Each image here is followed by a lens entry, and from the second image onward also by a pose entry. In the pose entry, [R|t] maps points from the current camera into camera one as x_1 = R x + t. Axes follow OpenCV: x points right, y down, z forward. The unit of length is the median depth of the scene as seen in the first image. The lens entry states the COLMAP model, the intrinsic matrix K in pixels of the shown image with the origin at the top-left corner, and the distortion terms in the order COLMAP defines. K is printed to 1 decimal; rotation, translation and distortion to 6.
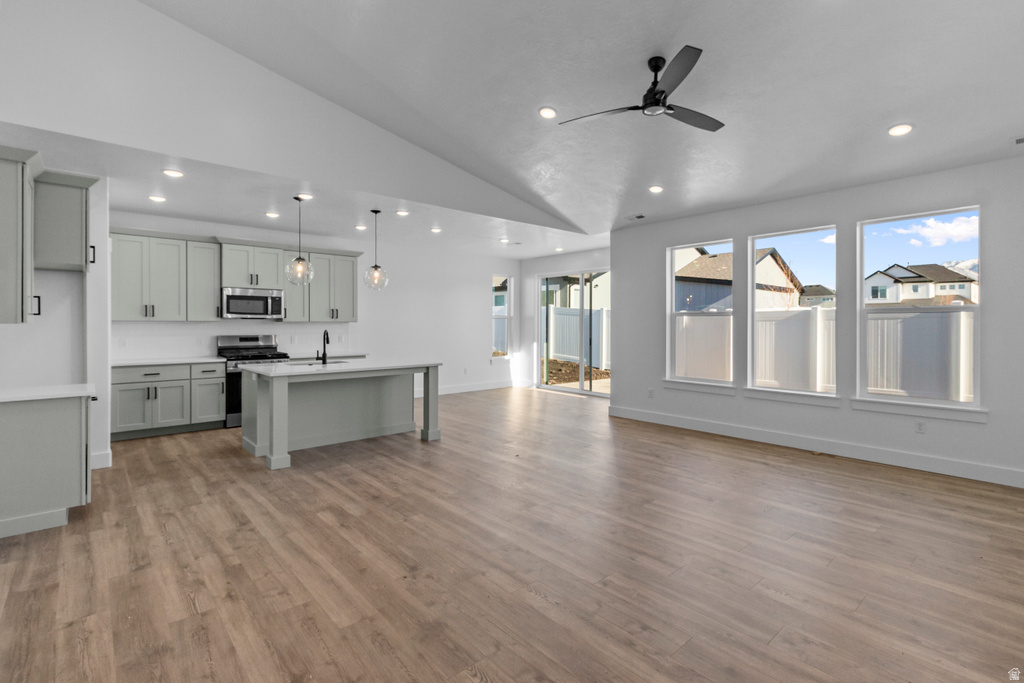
lens RADIAL K [[480.1, 0, 505.1], [0, 480.1, 334.9], [0, 0, 1]] dist [0.013851, -0.001607]
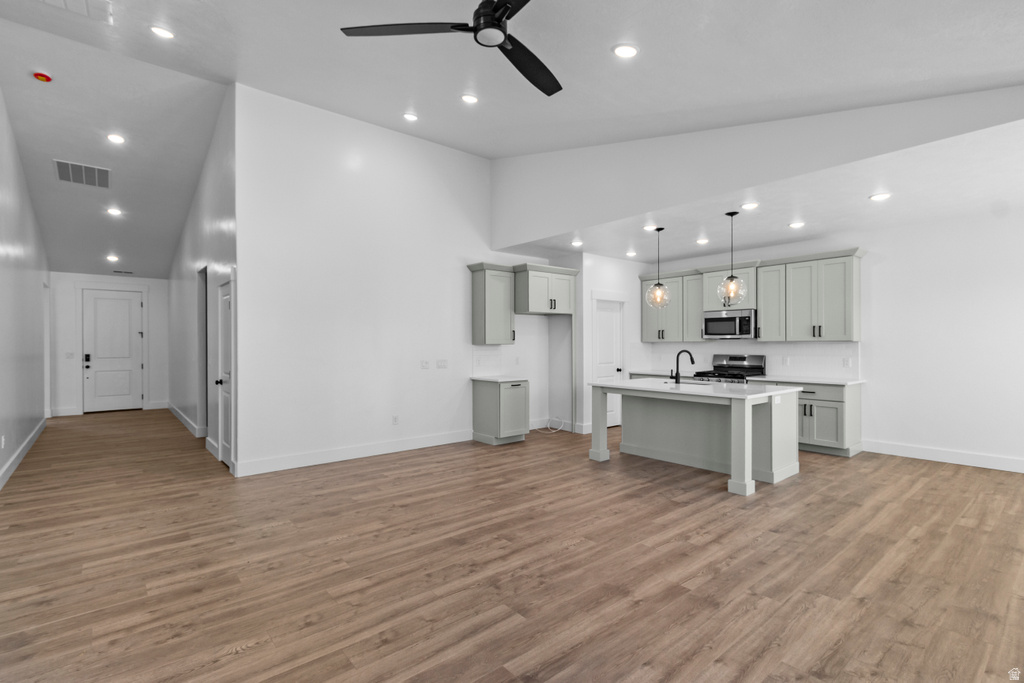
lens RADIAL K [[480.1, 0, 511.4], [0, 480.1, 339.1], [0, 0, 1]] dist [0.013851, -0.001607]
pose [[-0.021003, -0.014658, -0.999672, 0.652312], [-0.019940, 0.999700, -0.014240, -0.011197], [0.999581, 0.019634, -0.021289, 0.674494]]
